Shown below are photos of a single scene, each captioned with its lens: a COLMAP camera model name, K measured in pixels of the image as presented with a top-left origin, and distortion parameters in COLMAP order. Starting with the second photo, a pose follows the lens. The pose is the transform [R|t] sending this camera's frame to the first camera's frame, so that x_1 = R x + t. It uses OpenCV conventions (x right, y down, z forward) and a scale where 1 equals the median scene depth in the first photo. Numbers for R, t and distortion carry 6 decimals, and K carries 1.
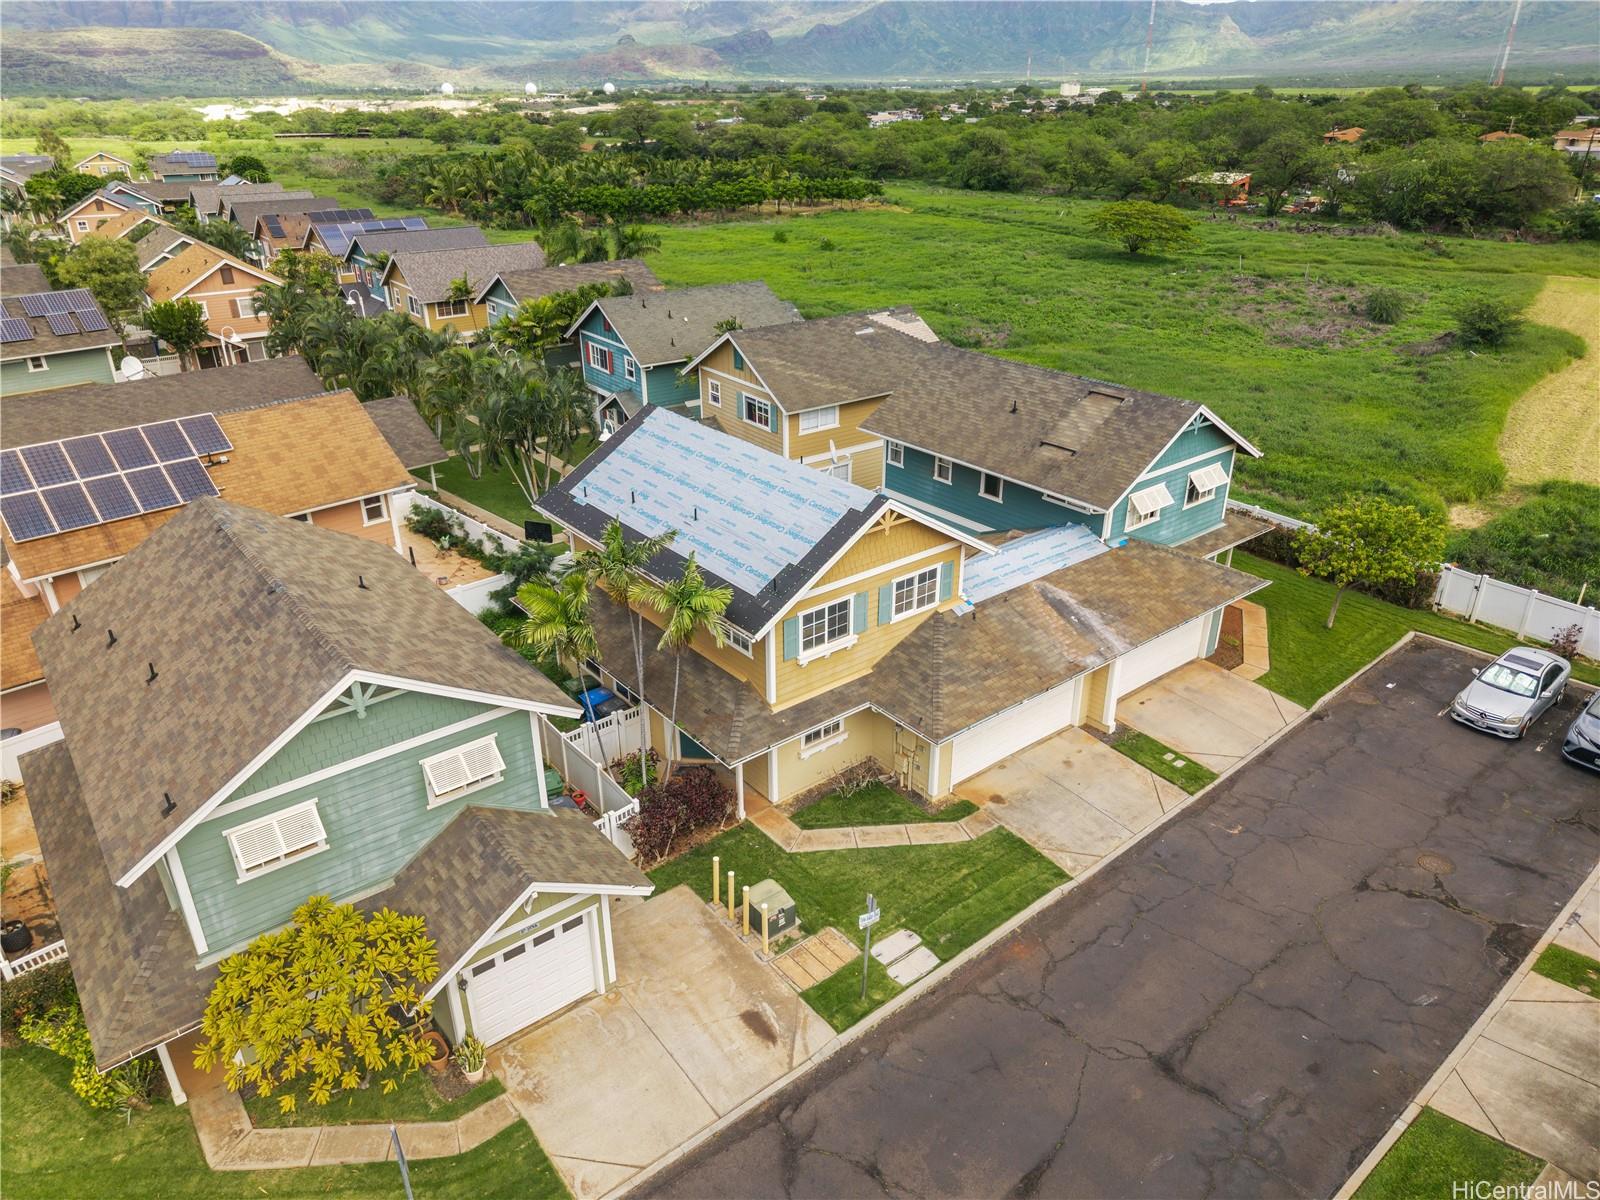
lens RADIAL K [[1087.5, 0, 800.0], [0, 1087.5, 600.0], [0, 0, 1]] dist [0.001780, 0.000329]
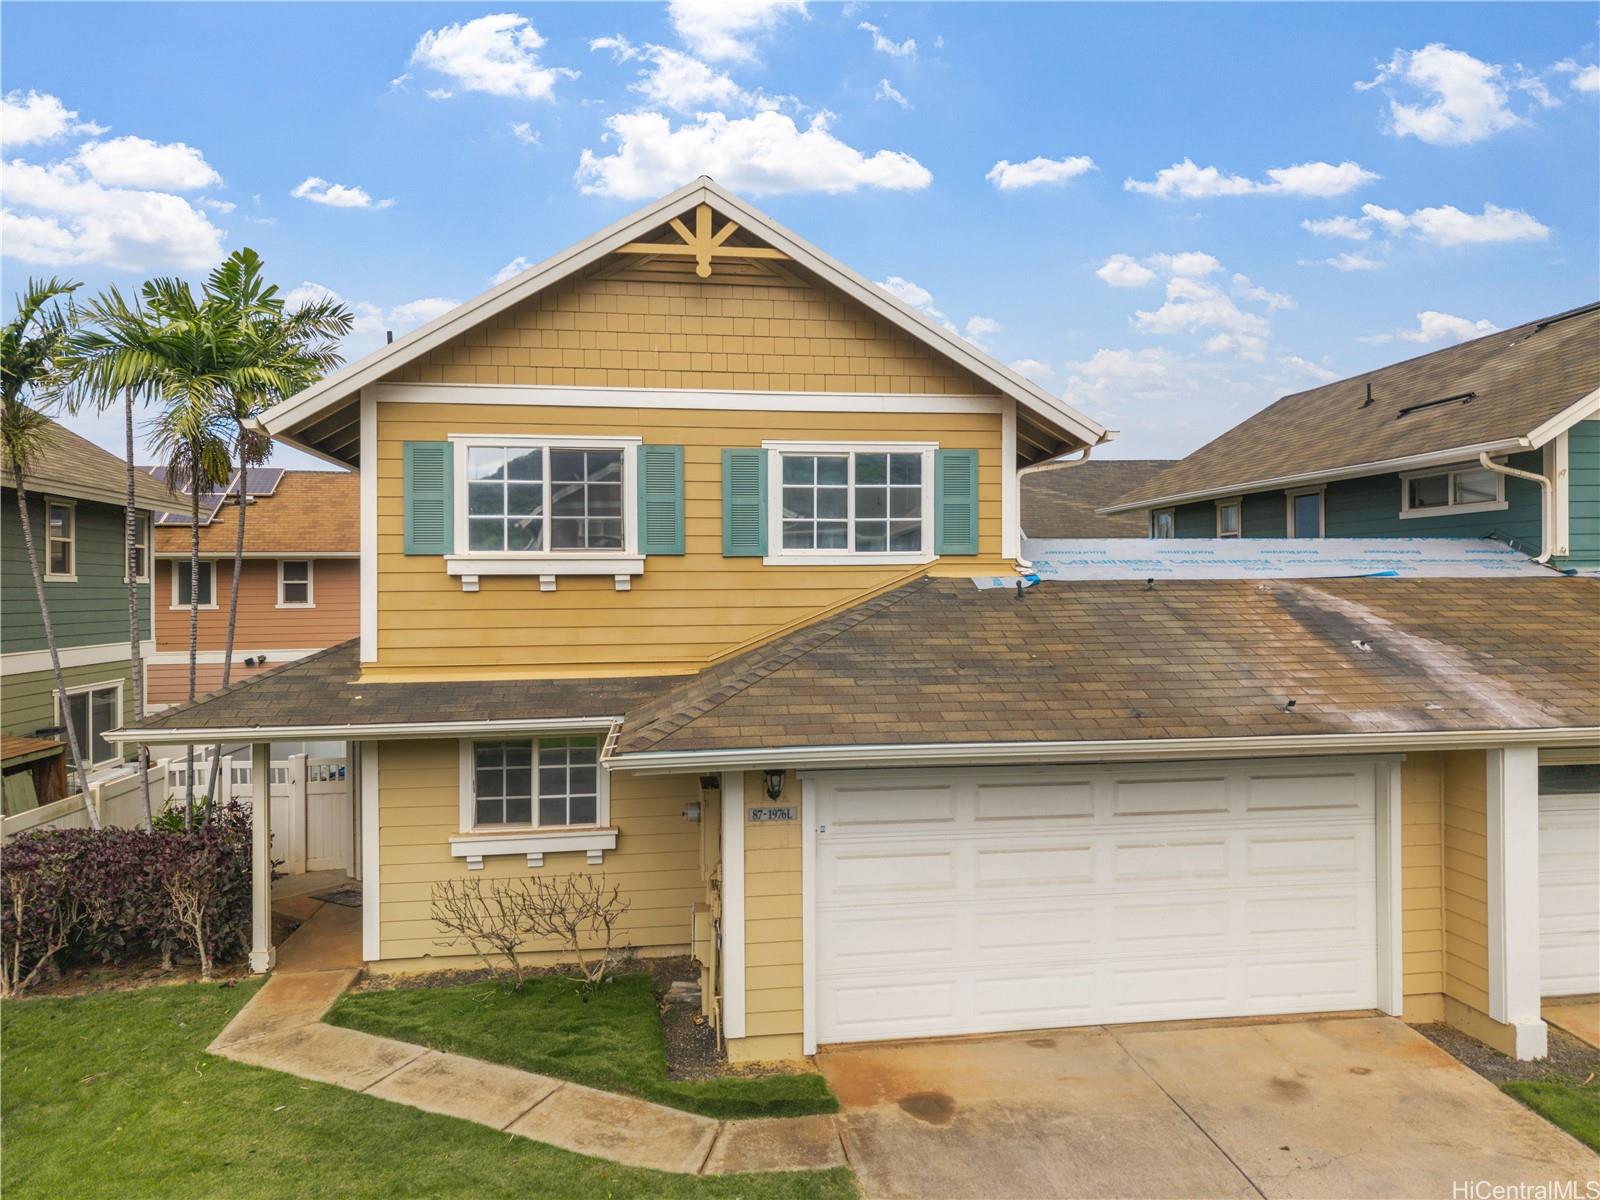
lens RADIAL K [[1087.5, 0, 800.0], [0, 1087.5, 600.0], [0, 0, 1]] dist [0.001780, 0.000329]
pose [[0.857574, 0.000162, -0.514360, 0.291428], [-0.220565, 0.903508, -0.367457, 0.172510], [0.464669, 0.428571, 0.774861, 0.698902]]
